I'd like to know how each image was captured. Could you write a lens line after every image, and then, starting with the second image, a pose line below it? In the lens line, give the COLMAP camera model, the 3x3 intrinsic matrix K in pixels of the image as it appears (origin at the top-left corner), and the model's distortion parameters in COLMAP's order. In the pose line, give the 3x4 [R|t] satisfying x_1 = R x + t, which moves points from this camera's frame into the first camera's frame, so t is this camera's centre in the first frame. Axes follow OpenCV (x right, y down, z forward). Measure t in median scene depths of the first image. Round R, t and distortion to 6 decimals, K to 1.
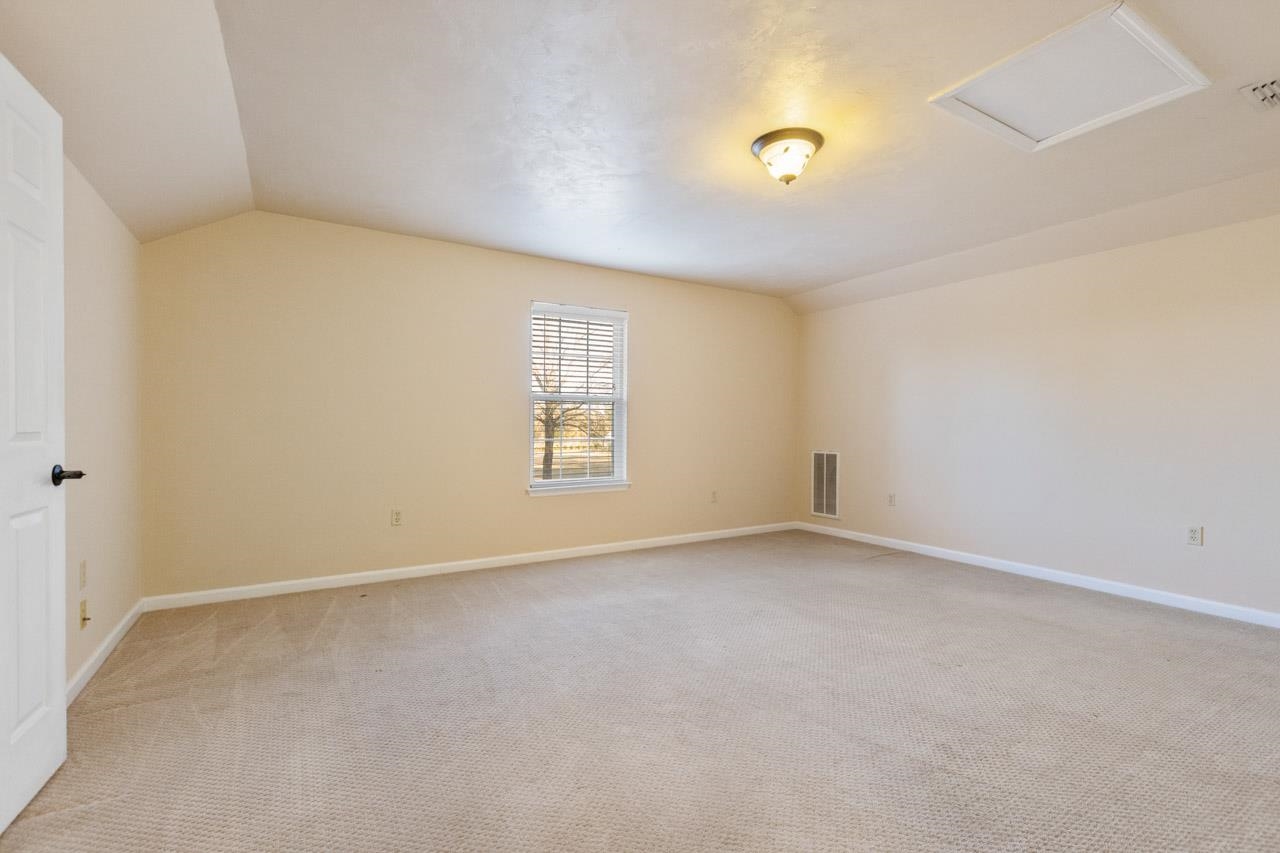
lens RADIAL K [[573.7, 0, 636.7], [0, 573.7, 430.0], [0, 0, 1]] dist [0.003357, 0.000149]
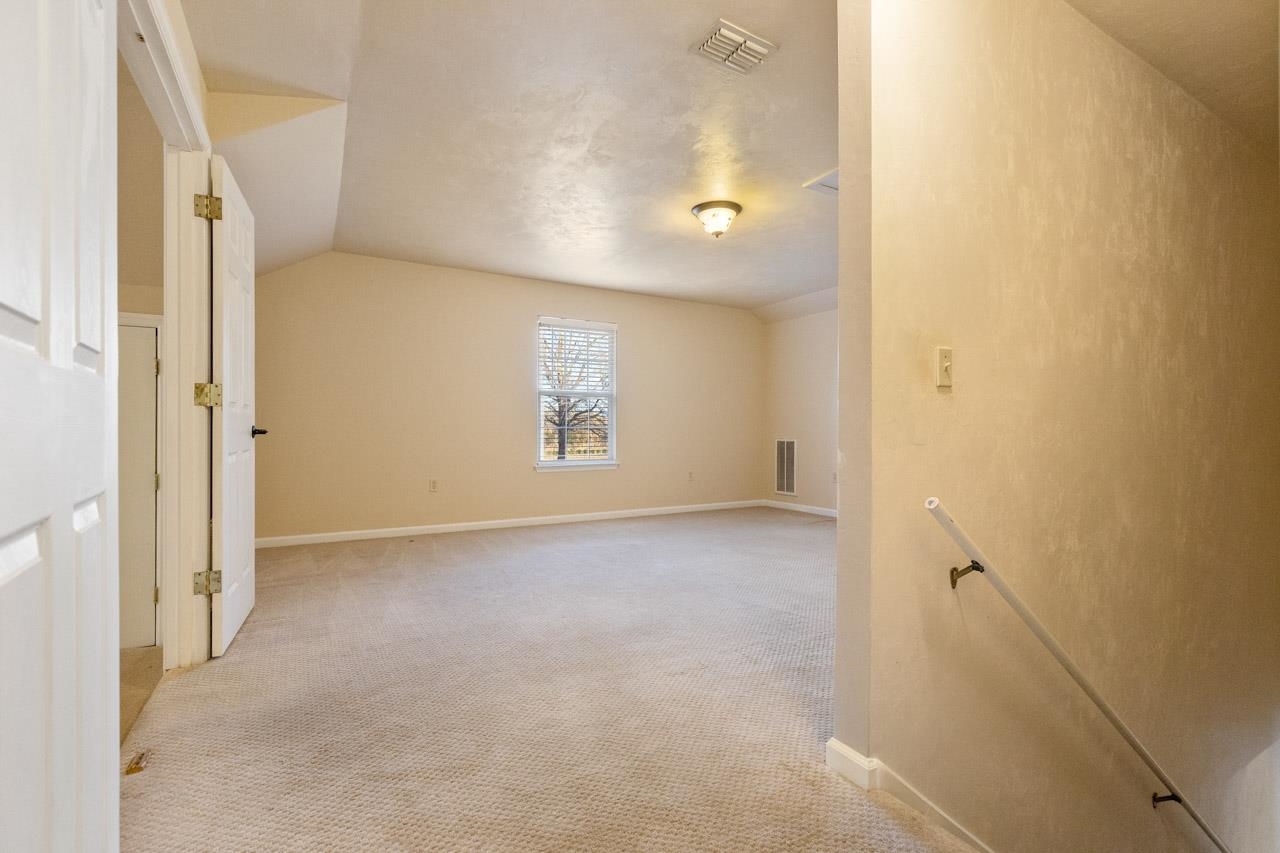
lens RADIAL K [[573.7, 0, 634.7], [0, 573.7, 429.7], [0, 0, 1]] dist [0.003357, 0.000149]
pose [[0.999790, -0.001083, -0.020455, 0.072836], [0.000946, 0.999977, -0.006703, 0.044638], [0.020462, 0.006682, 0.999768, -0.342301]]
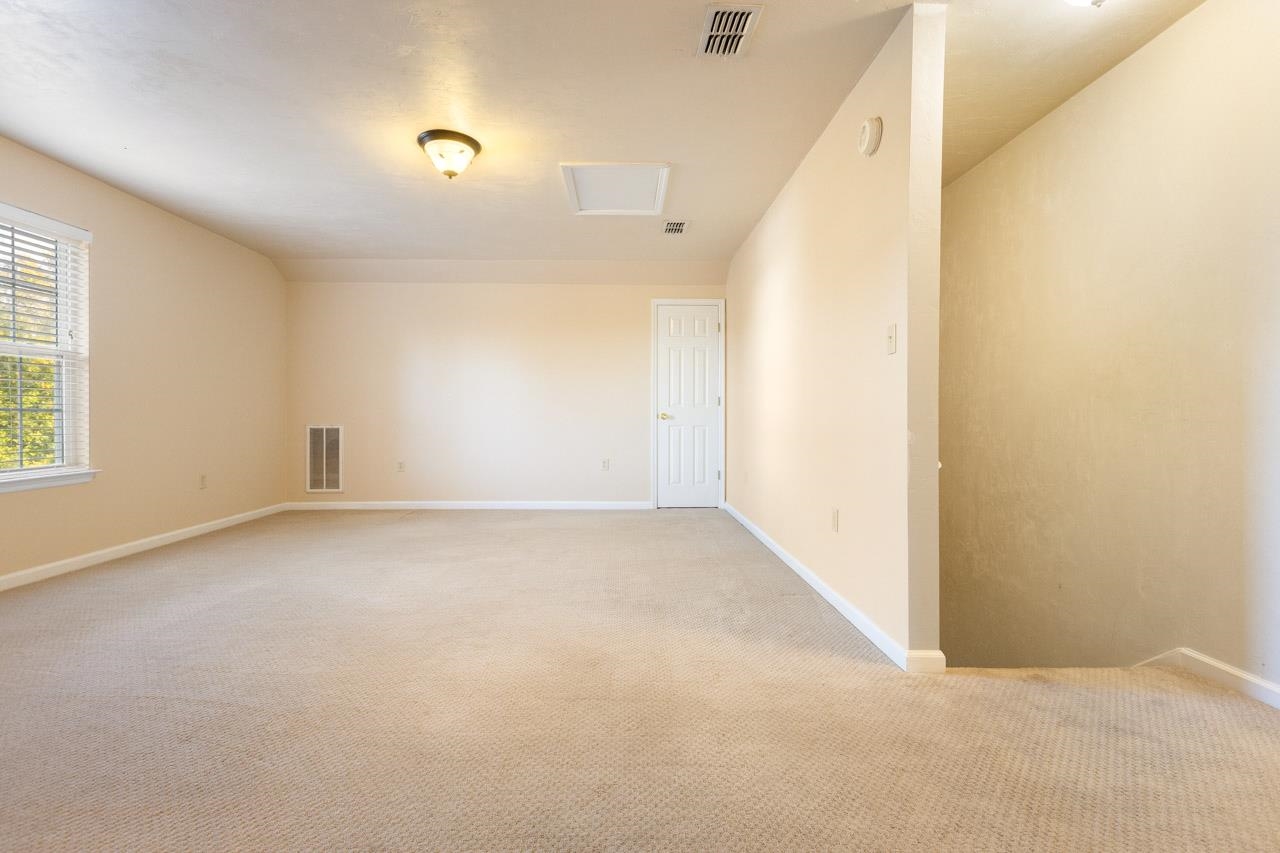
lens RADIAL K [[573.7, 0, 634.5], [0, 573.7, 419.0], [0, 0, 1]] dist [0.003357, 0.000149]
pose [[0.500534, -0.006995, 0.865689, -0.459094], [0.004900, 0.999974, 0.005247, 0.041752], [-0.865703, 0.001615, 0.500555, 0.085635]]
